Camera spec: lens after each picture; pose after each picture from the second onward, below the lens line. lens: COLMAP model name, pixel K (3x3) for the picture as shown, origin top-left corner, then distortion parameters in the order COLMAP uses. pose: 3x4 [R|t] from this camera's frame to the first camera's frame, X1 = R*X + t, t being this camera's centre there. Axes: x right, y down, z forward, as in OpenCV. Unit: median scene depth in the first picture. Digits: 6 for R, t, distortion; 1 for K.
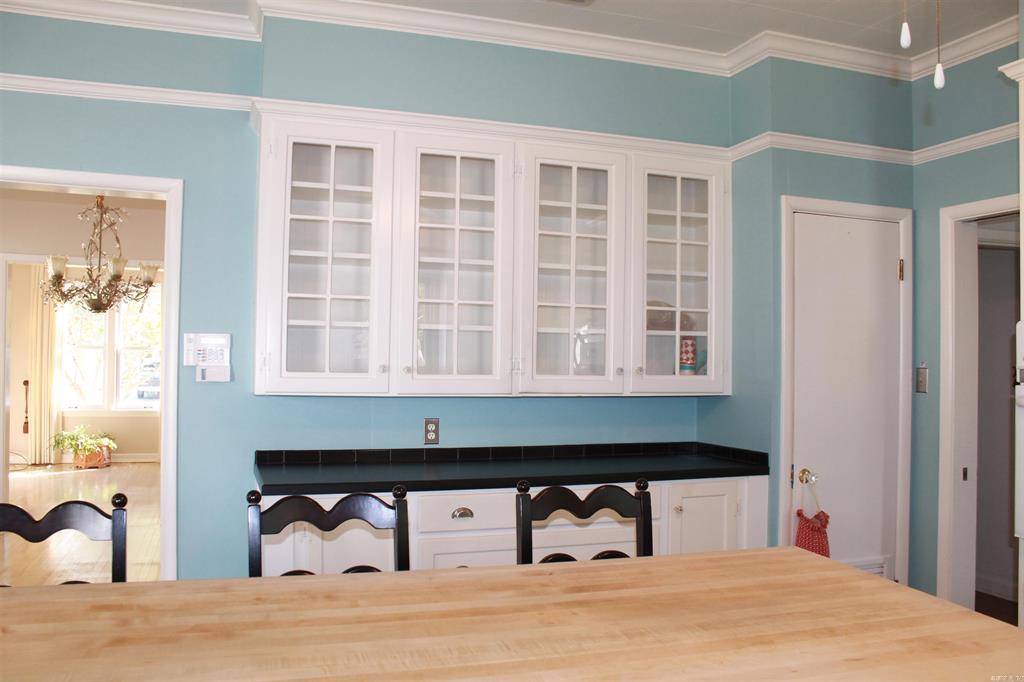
lens RADIAL K [[896.1, 0, 516.7], [0, 896.1, 329.4], [0, 0, 1]] dist [-0.110147, 0.008412]
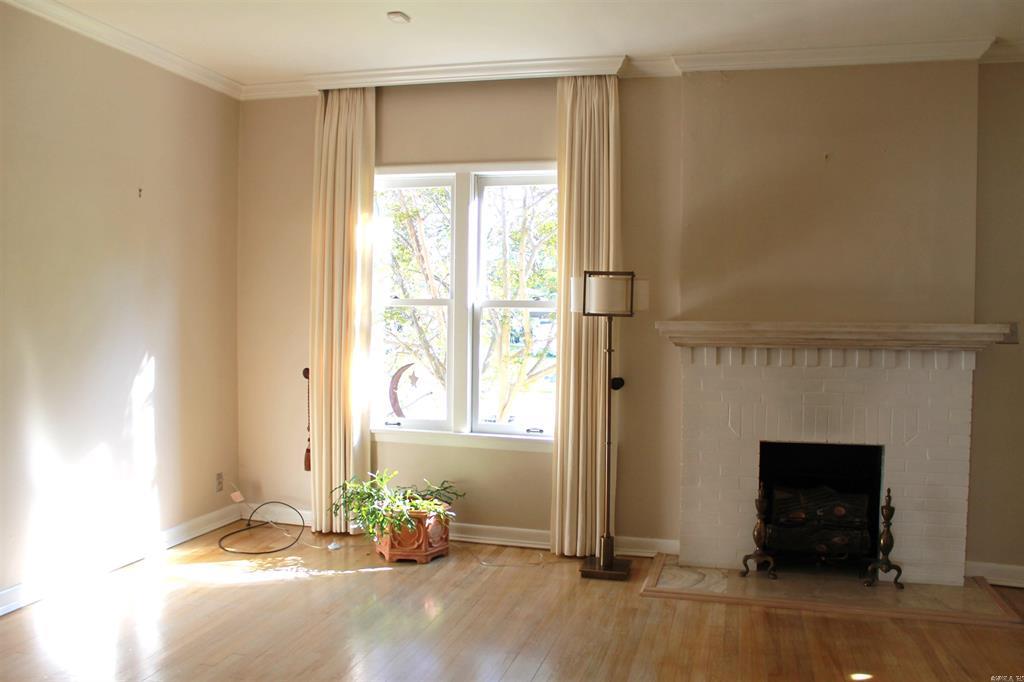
lens RADIAL K [[865.7, 0, 498.5], [0, 865.7, 346.9], [0, 0, 1]] dist [-0.162076, 0.148116]
pose [[0.824818, 0.019926, -0.565047, -0.187792], [0.015102, 0.998246, 0.057247, 0.019198], [0.565197, -0.055752, 0.823070, 0.649475]]
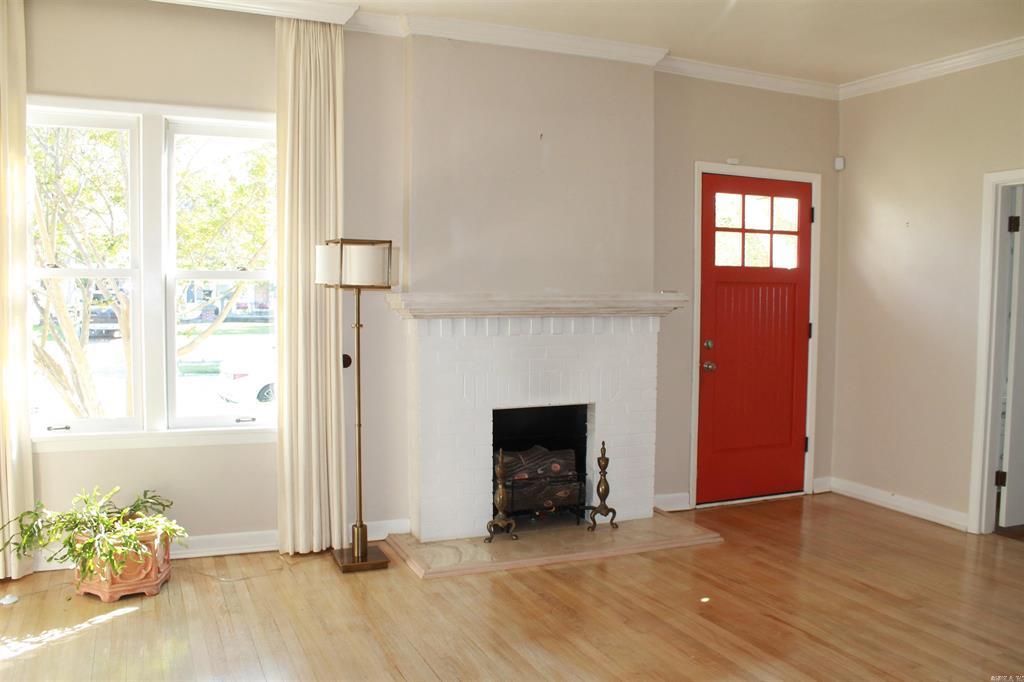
lens RADIAL K [[865.7, 0, 498.5], [0, 865.7, 346.9], [0, 0, 1]] dist [-0.162076, 0.148116]
pose [[0.997072, -0.008675, 0.075973, -0.351300], [0.001301, 0.995325, 0.096575, 0.018236], [-0.076455, -0.096194, 0.992422, 0.635025]]
